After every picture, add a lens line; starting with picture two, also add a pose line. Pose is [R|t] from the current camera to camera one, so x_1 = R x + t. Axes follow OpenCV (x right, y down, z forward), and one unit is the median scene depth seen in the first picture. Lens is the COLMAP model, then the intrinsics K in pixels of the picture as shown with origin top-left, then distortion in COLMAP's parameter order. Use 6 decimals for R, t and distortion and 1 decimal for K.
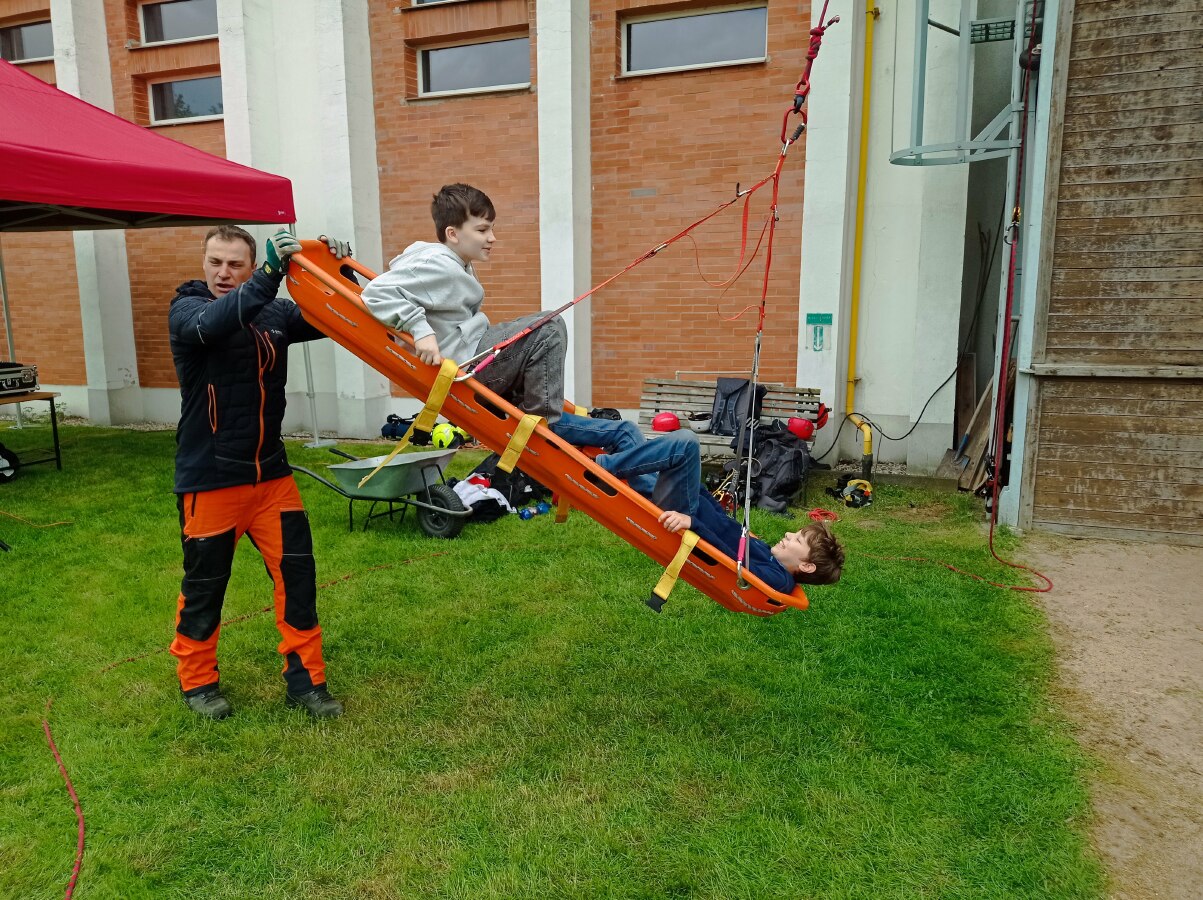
lens RADIAL K [[957.5, 0, 601.5], [0, 957.5, 450.0], [0, 0, 1]] dist [0.045583, -0.001176]
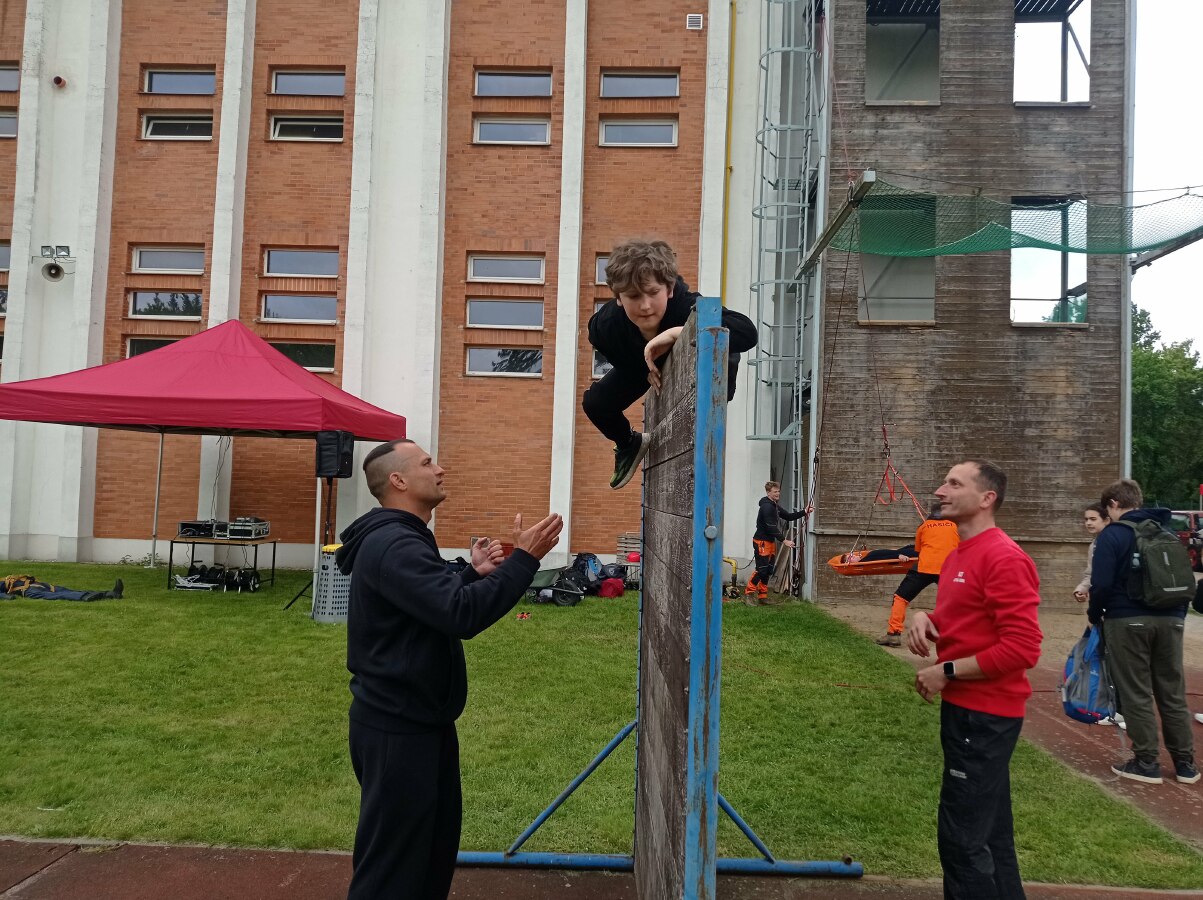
lens RADIAL K [[958.9, 0, 601.5], [0, 958.9, 450.0], [0, 0, 1]] dist [0.251516, -0.500714]
pose [[0.933387, 0.053891, 0.354802, -0.885045], [0.016316, 0.981266, -0.191966, 0.167506], [-0.358500, 0.184968, 0.915022, -1.014873]]
